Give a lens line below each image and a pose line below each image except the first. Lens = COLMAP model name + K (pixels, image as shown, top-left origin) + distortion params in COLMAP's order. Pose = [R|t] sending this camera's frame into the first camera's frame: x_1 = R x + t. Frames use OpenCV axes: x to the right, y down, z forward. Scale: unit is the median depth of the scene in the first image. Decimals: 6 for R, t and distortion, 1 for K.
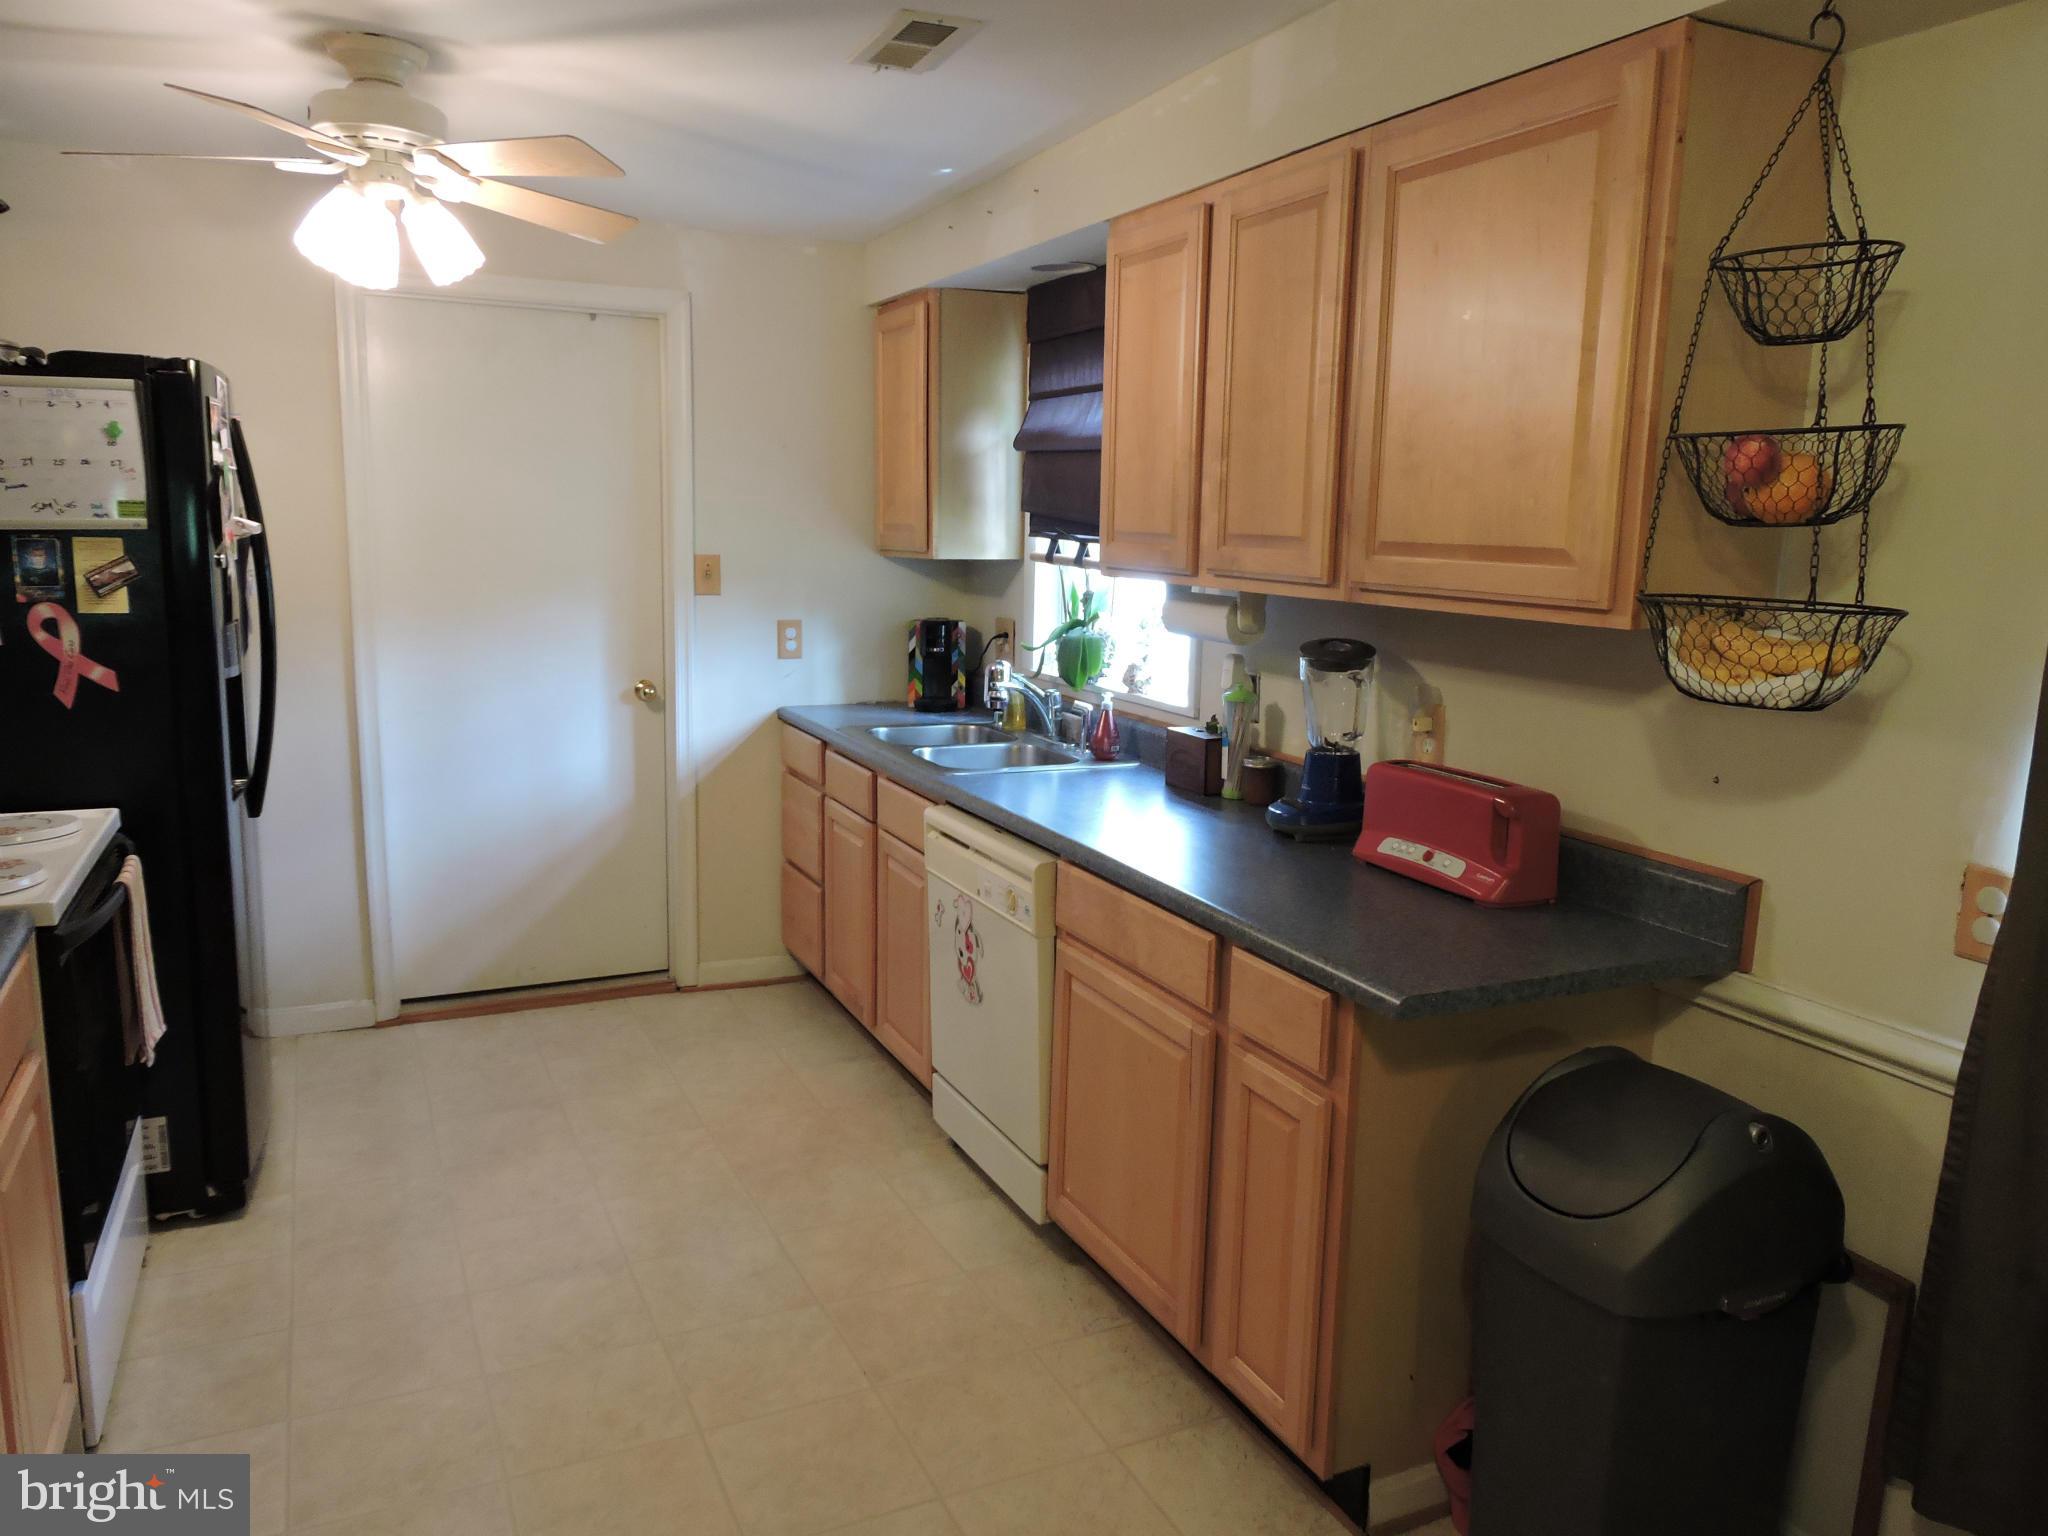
lens RADIAL K [[1451.5, 0, 1026.2], [0, 1451.5, 764.6], [0, 0, 1]] dist [-0.001608, -0.001520]
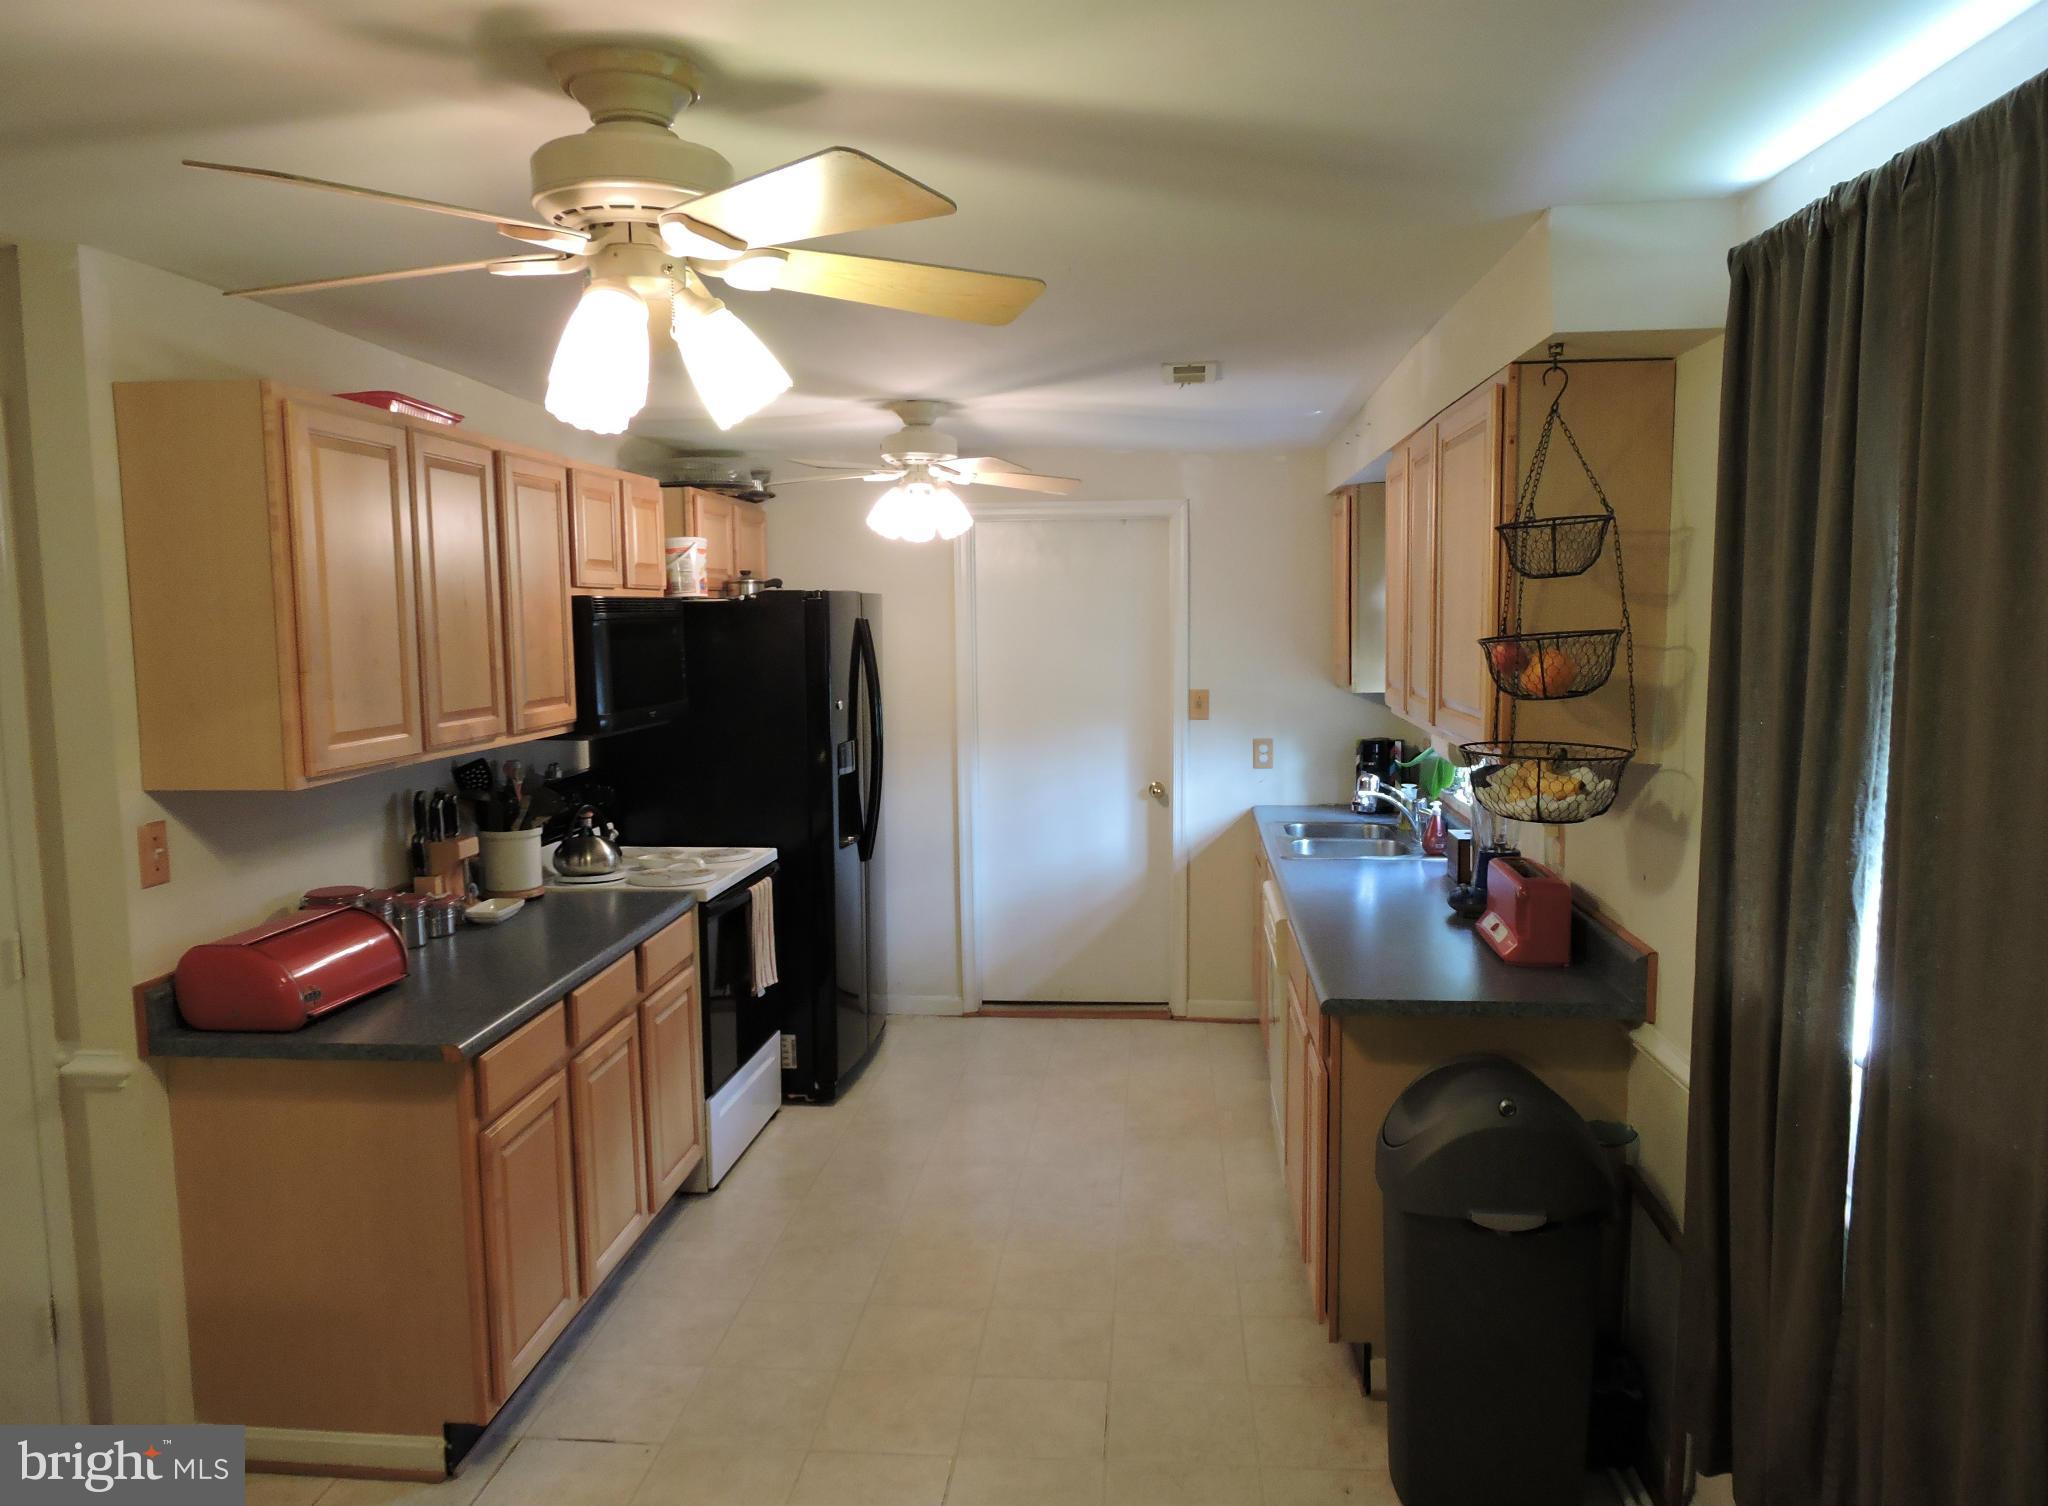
lens RADIAL K [[1422.3, 0, 1019.5], [0, 1422.3, 760.4], [0, 0, 1]] dist [0.003928, 0.000692]
pose [[0.859379, 0.017903, -0.511025, 0.322415], [-0.055496, 0.996749, -0.058406, 0.006034], [0.508318, 0.078553, 0.857579, -0.209515]]
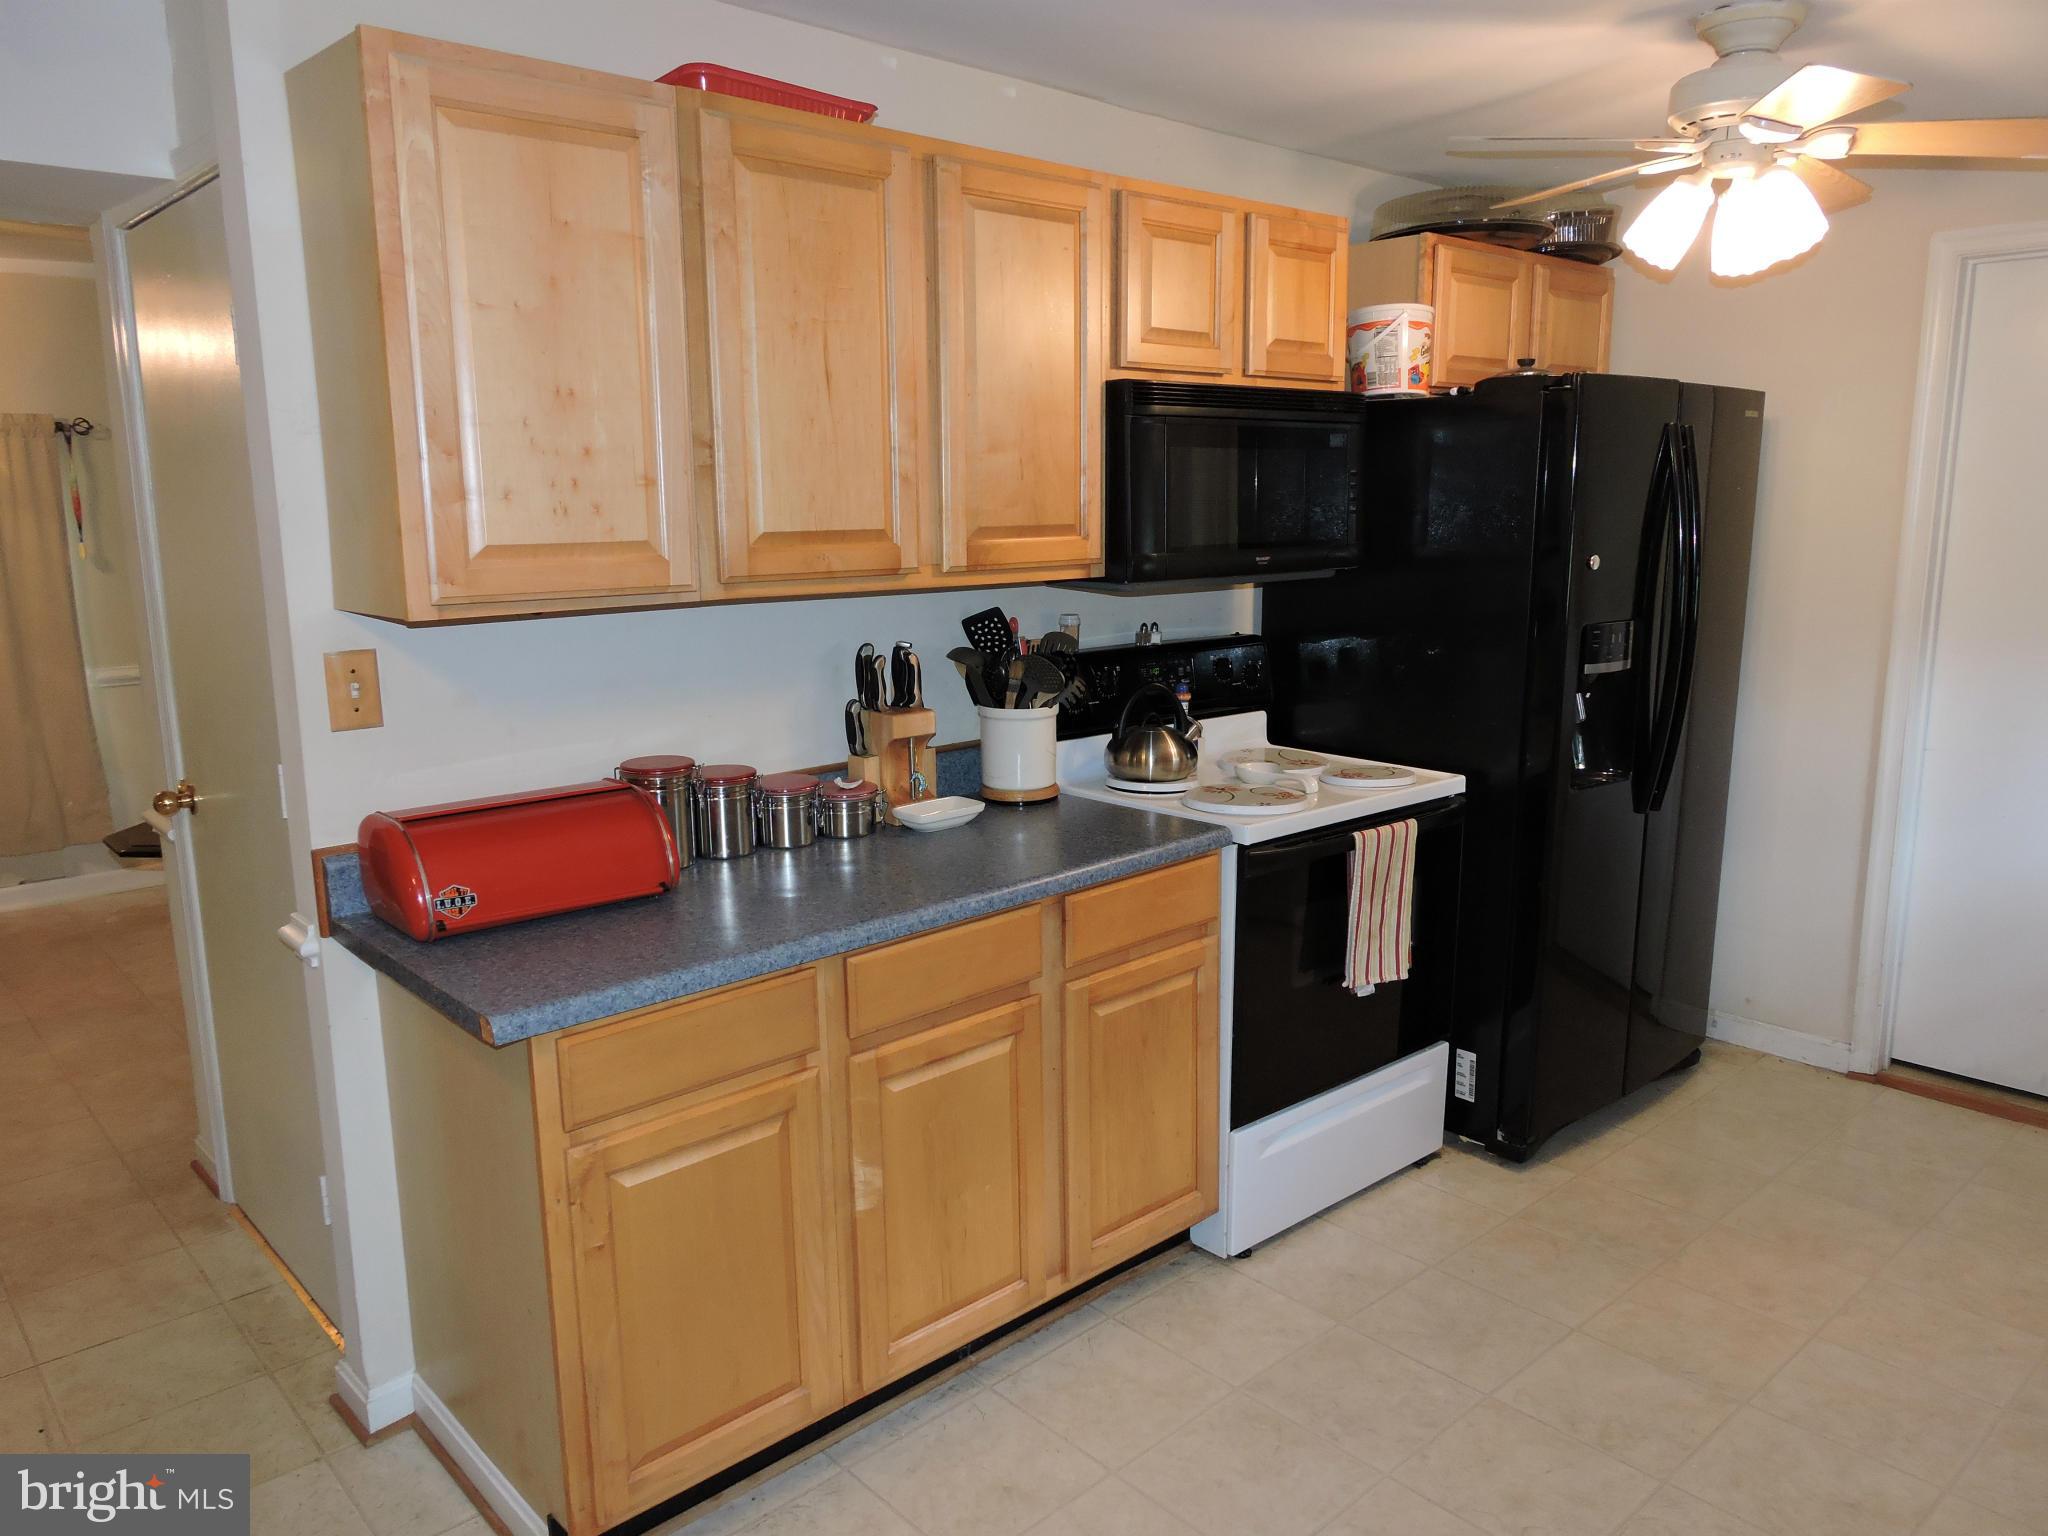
lens RADIAL K [[1451.5, 0, 1032.6], [0, 1451.5, 764.4], [0, 0, 1]] dist [-0.001608, -0.001520]
pose [[0.296878, 0.147561, -0.943445, 0.231329], [-0.148625, 0.983089, 0.106994, -0.032860], [0.943278, 0.108455, 0.313788, 0.209921]]
